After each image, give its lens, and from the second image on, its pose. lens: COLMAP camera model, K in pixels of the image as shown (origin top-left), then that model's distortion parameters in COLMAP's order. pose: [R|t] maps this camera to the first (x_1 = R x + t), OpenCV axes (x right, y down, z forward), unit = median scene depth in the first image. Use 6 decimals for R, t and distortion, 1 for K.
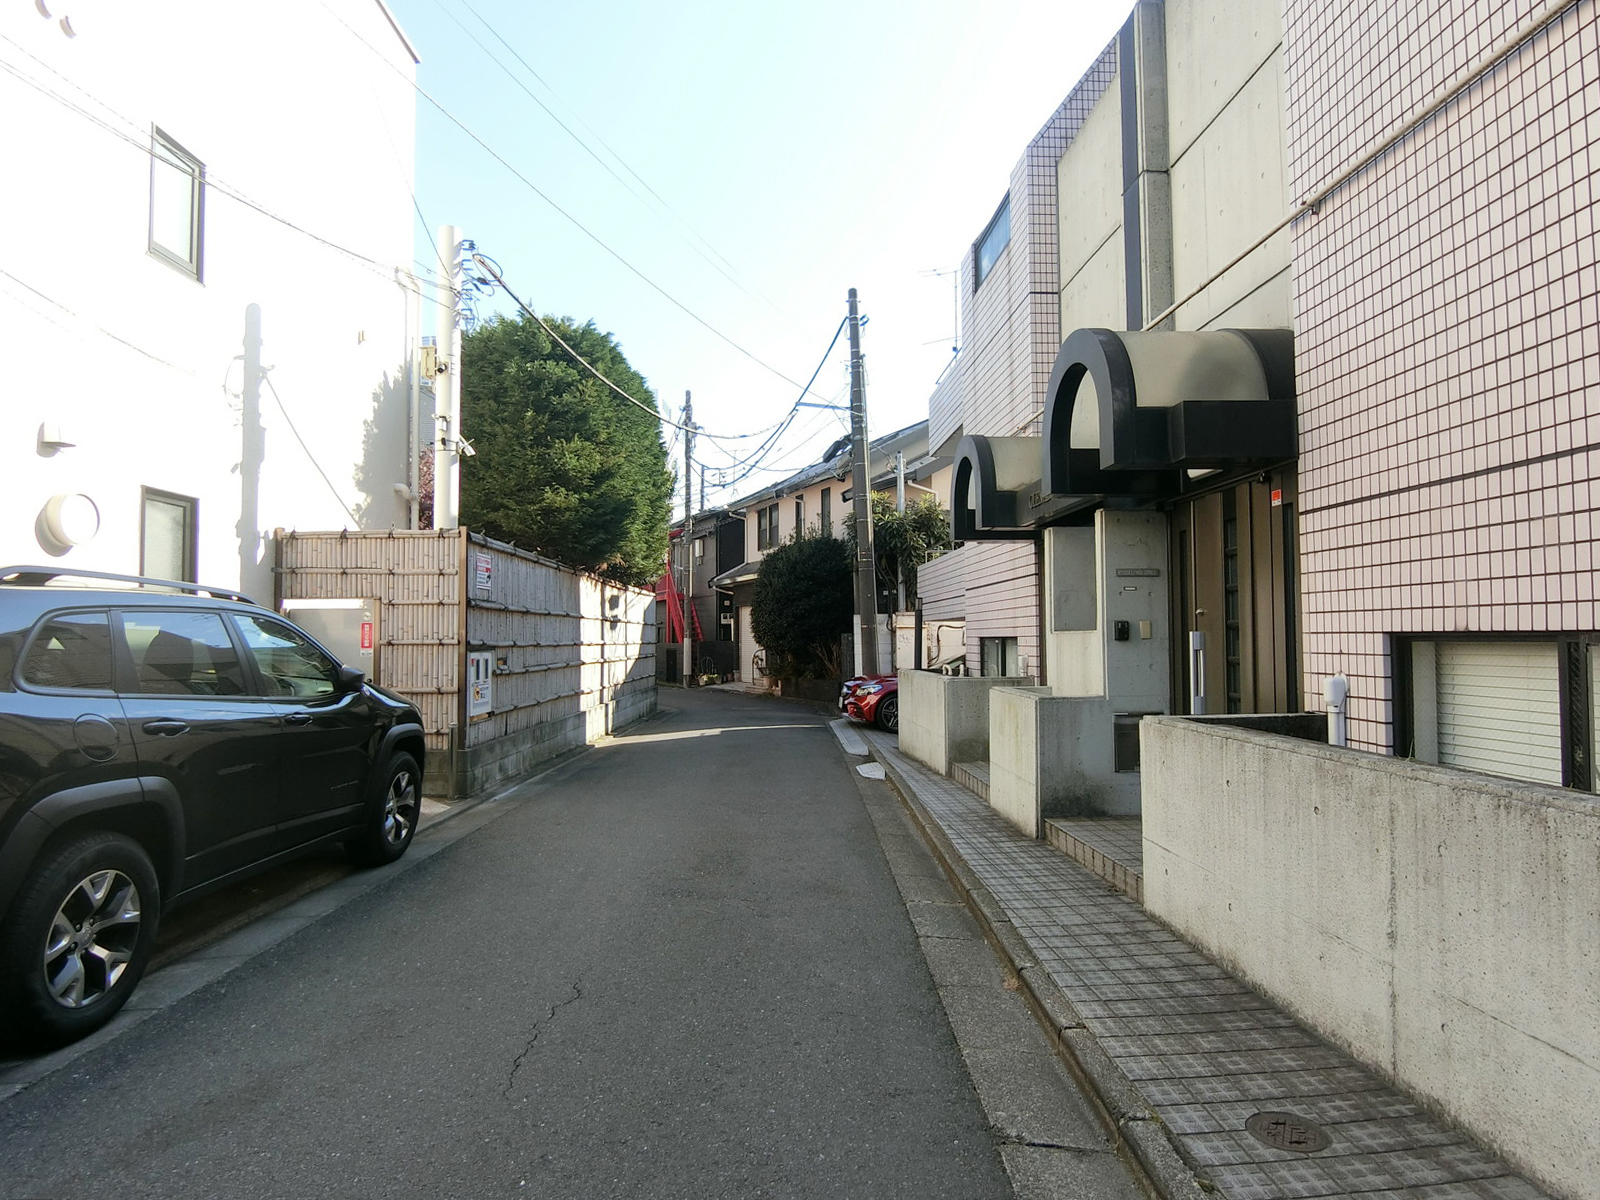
lens RADIAL K [[911.3, 0, 781.6], [0, 911.3, 603.3], [0, 0, 1]] dist [-0.019193, -0.001700]
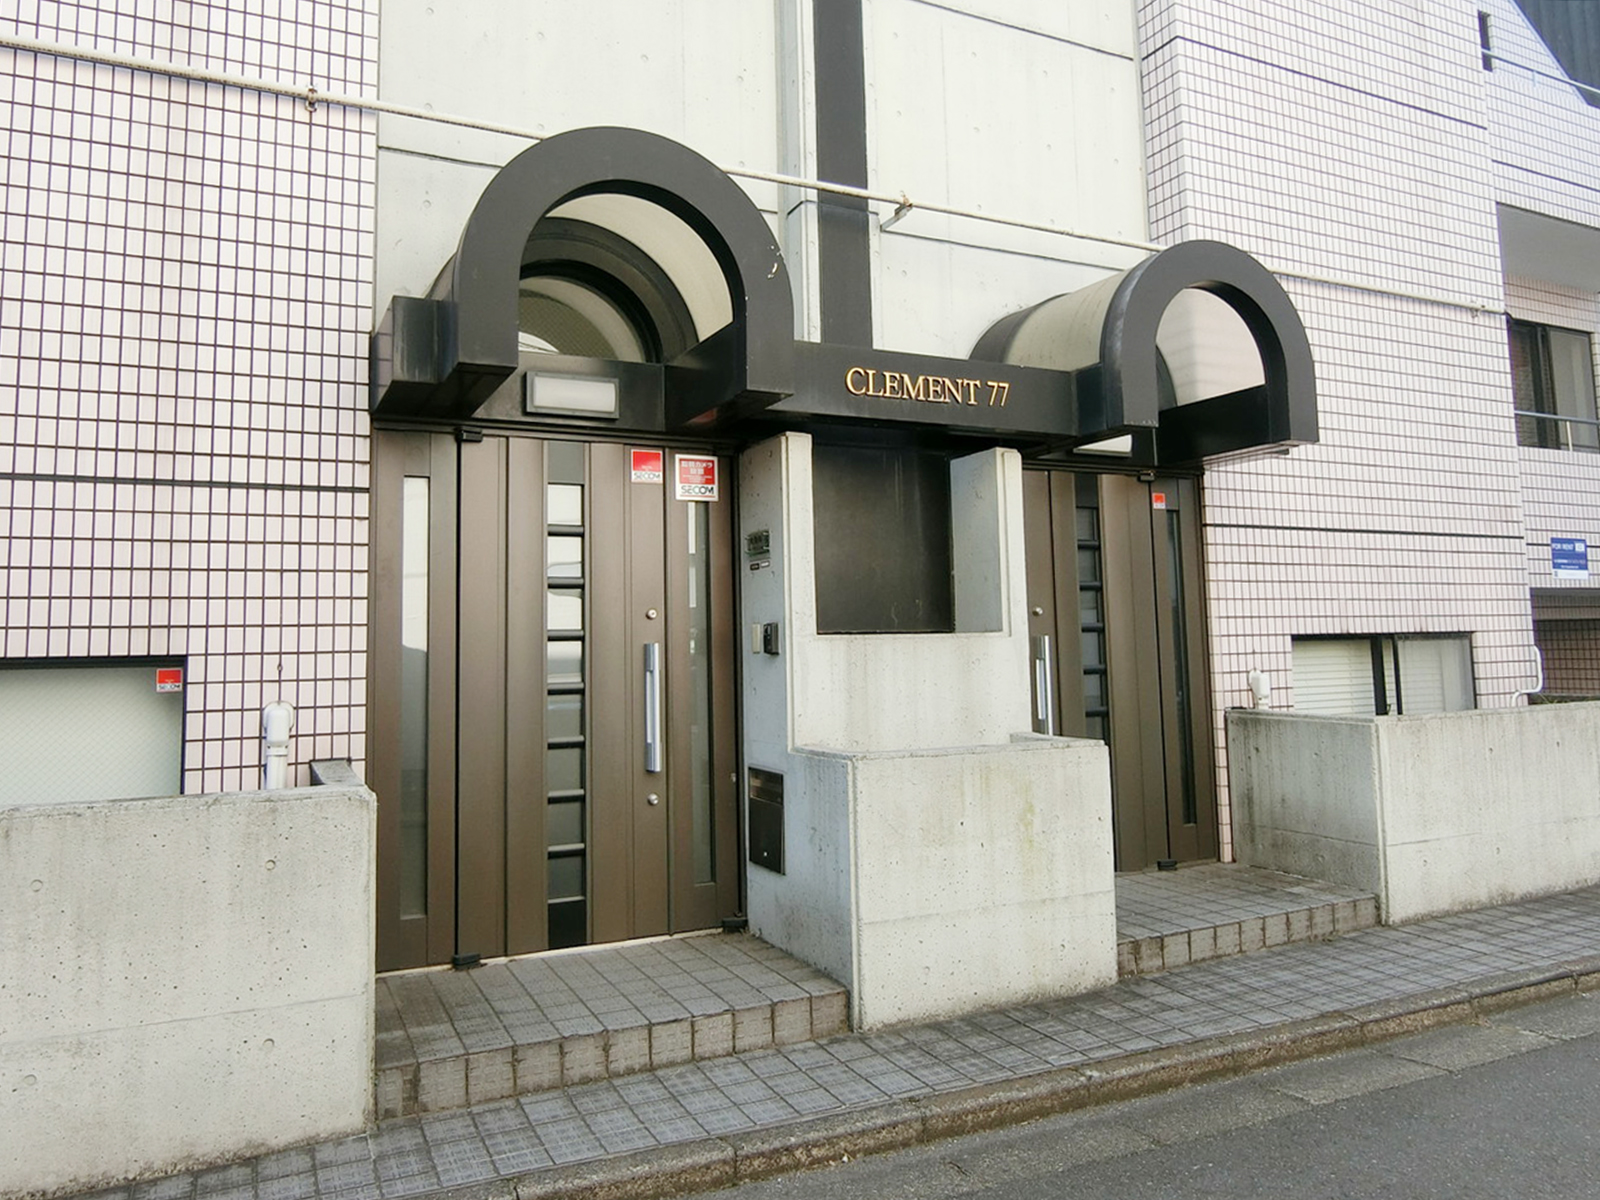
lens RADIAL K [[1115.8, 0, 799.8], [0, 1115.8, 545.1], [0, 0, 1]] dist [0.000090, -0.003864]
pose [[-0.412583, 0.100500, 0.905359, -0.488360], [-0.010428, 0.993309, -0.115015, 0.094575], [-0.910860, -0.056894, -0.408775, 2.292414]]
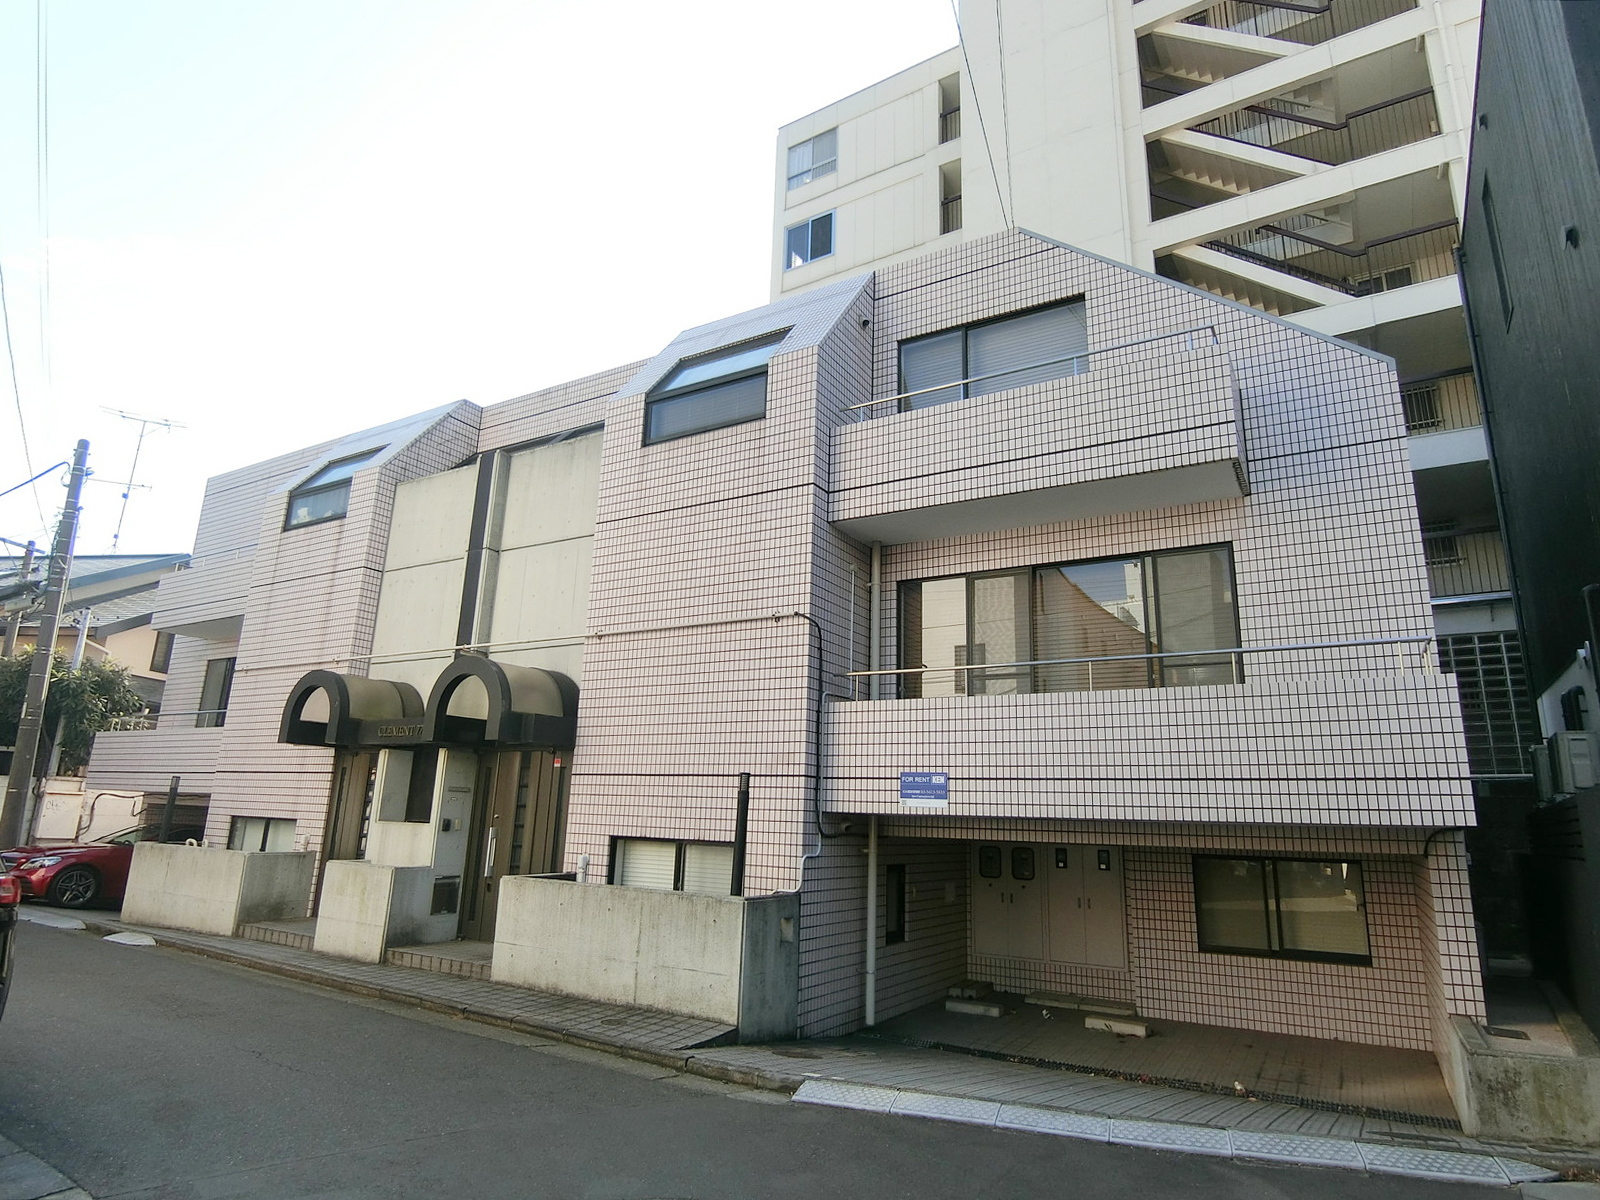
lens RADIAL K [[926.6, 0, 798.0], [0, 926.6, 593.2], [0, 0, 1]] dist [-0.007595, -0.001513]
pose [[0.545944, 0.219938, 0.808438, -1.113896], [-0.069006, 0.973454, -0.218230, -0.086663], [-0.834975, 0.063354, 0.546629, -0.732498]]
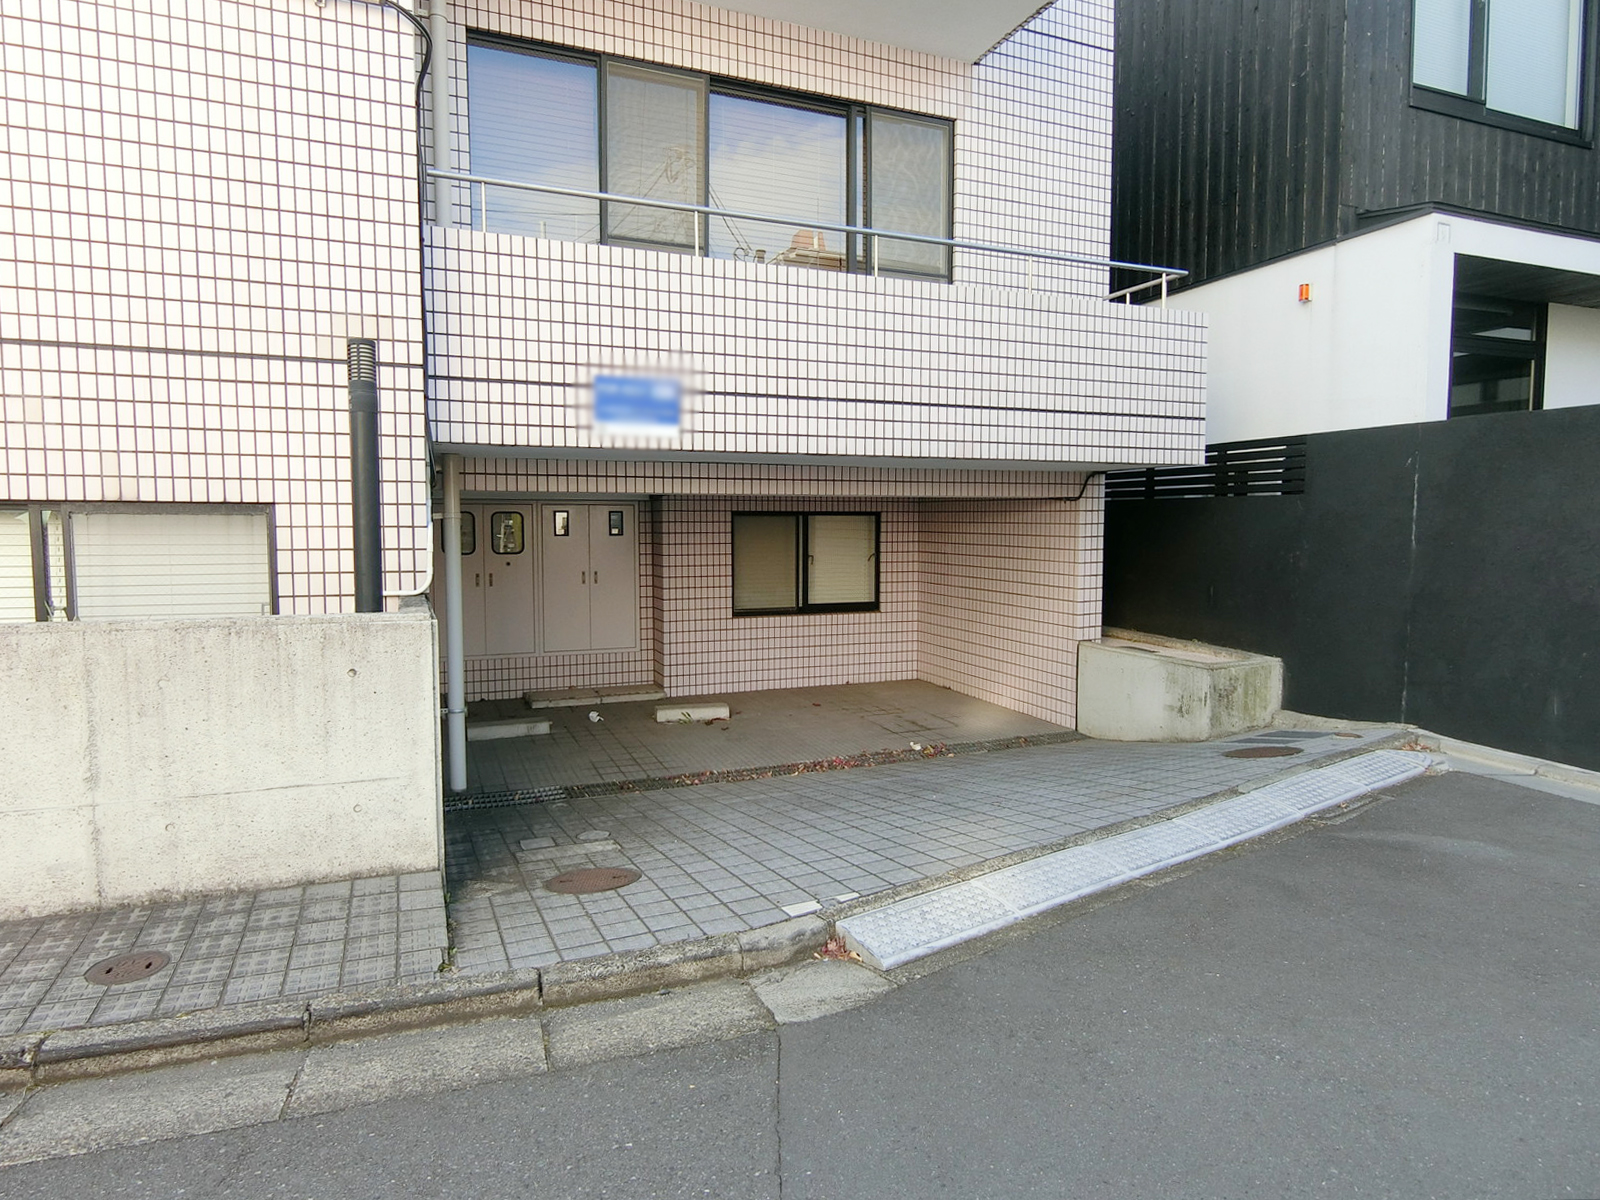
lens RADIAL K [[926.6, 0, 798.0], [0, 926.6, 593.2], [0, 0, 1]] dist [-0.007595, -0.001513]
pose [[-0.351470, -0.075891, 0.933118, -0.436975], [-0.042875, 0.996968, 0.064935, 0.024303], [-0.935217, -0.017184, -0.353658, 0.403163]]
